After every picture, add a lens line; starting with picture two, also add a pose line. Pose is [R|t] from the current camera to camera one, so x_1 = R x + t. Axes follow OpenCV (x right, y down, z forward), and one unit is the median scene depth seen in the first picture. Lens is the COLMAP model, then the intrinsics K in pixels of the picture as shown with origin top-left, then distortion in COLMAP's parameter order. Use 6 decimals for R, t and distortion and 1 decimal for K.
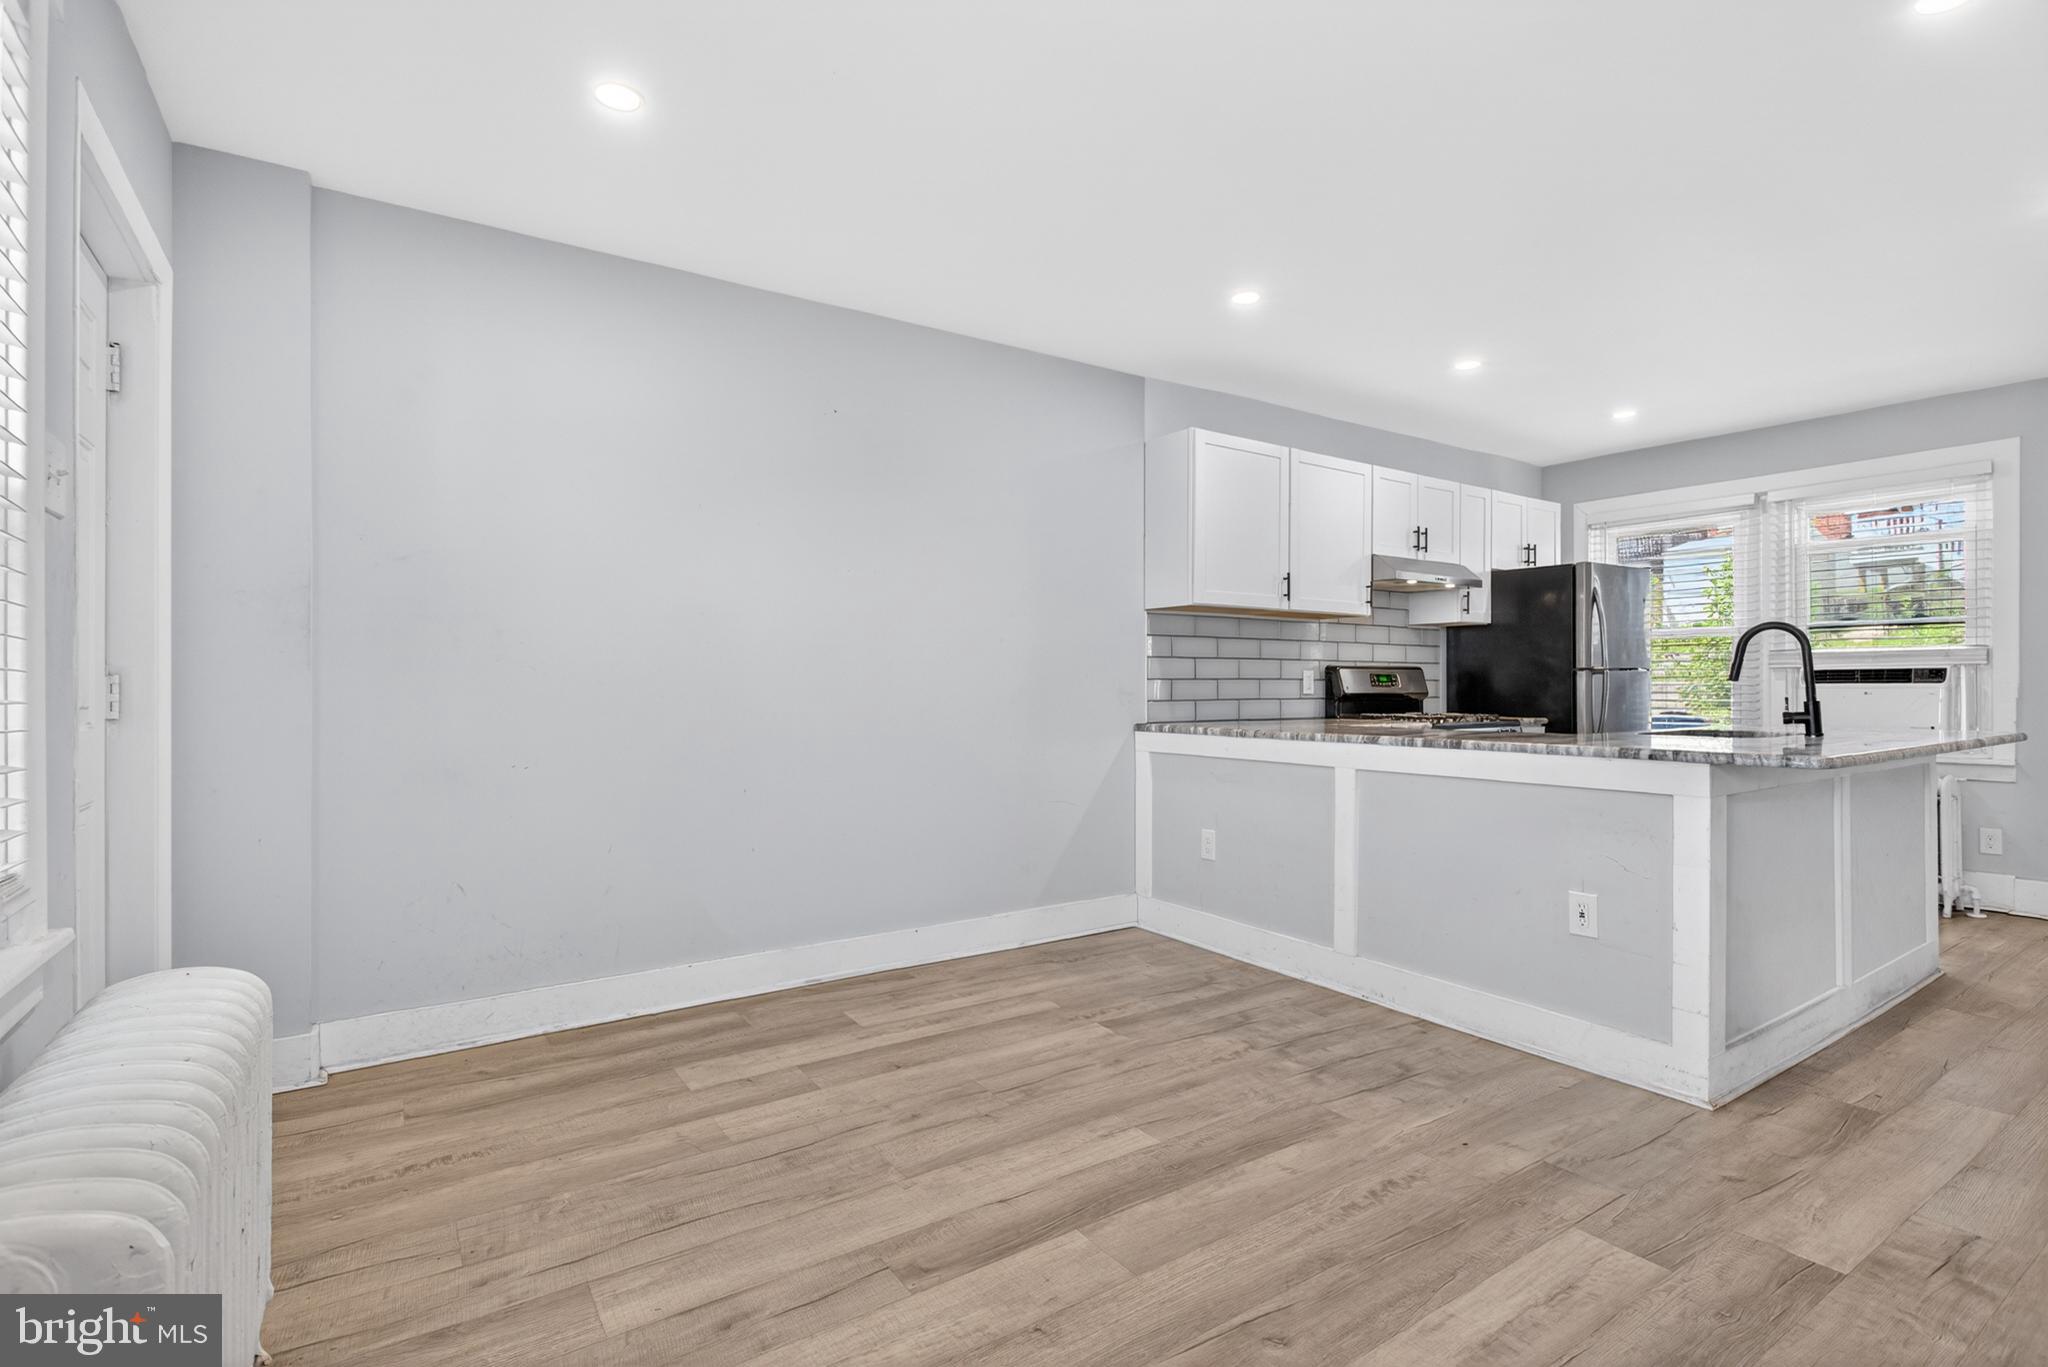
lens RADIAL K [[968.0, 0, 1046.1], [0, 968.0, 684.6], [0, 0, 1]] dist [-0.002214, -0.000023]
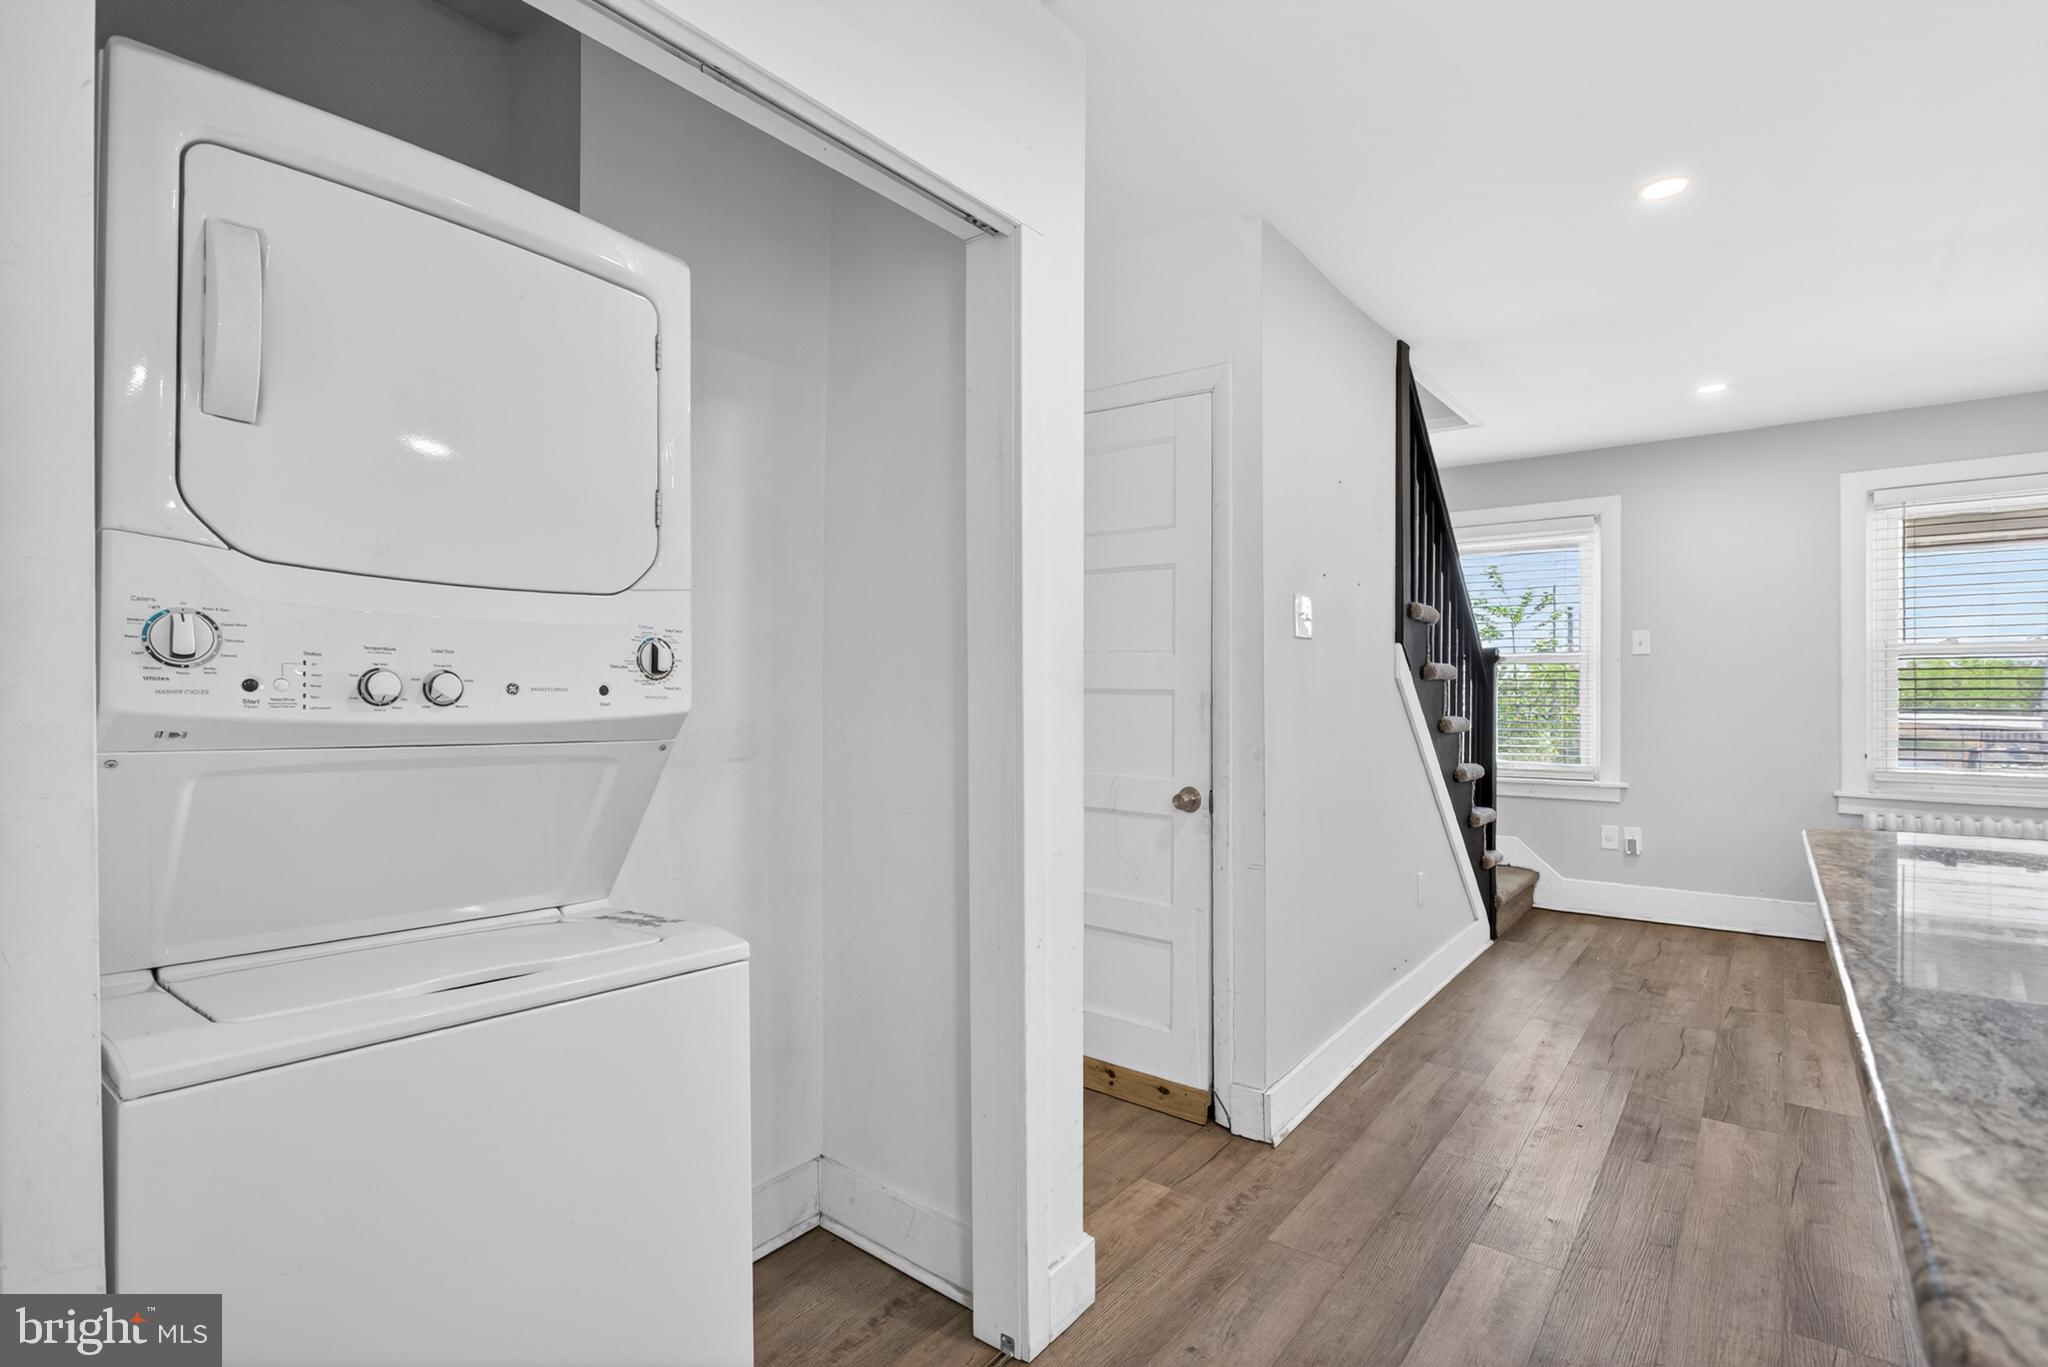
lens RADIAL K [[981.4, 0, 1029.9], [0, 981.4, 688.3], [0, 0, 1]] dist [-0.002200, 0.001275]
pose [[-0.950799, 0.003857, -0.309785, 1.137452], [0.005273, 0.999979, -0.003732, -0.033228], [0.309764, -0.005182, -0.950799, 1.055016]]
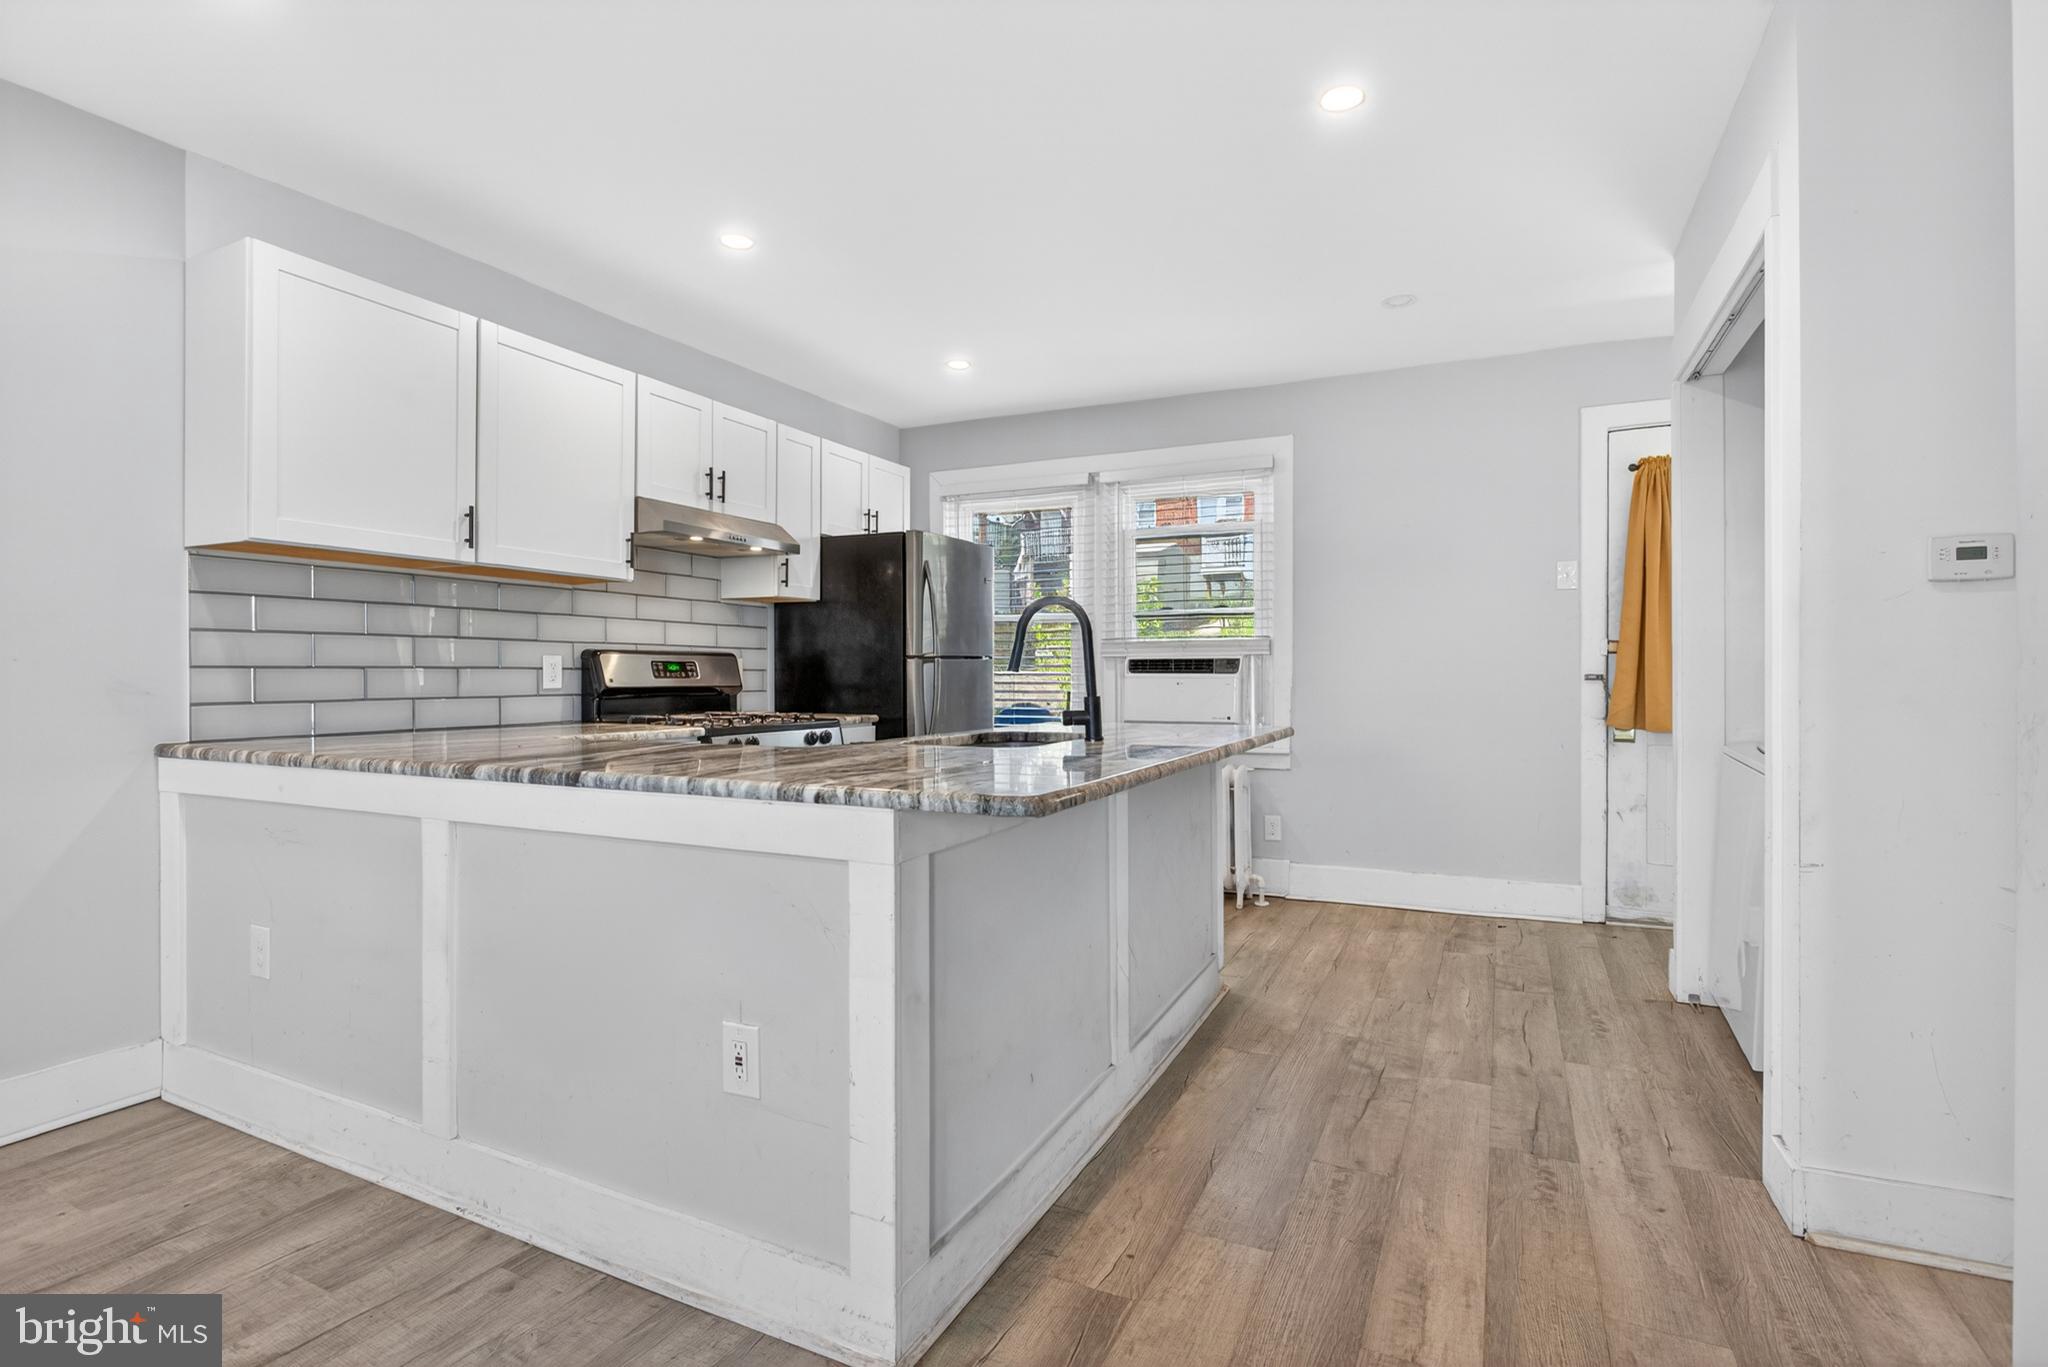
lens RADIAL K [[978.1, 0, 1032.1], [0, 978.1, 672.5], [0, 0, 1]] dist [-0.002791, 0.000289]
pose [[0.868521, -0.000360, 0.495653, 0.311372], [0.001001, 0.999999, -0.001028, -0.001688], [-0.495652, 0.001389, 0.868520, 0.289479]]
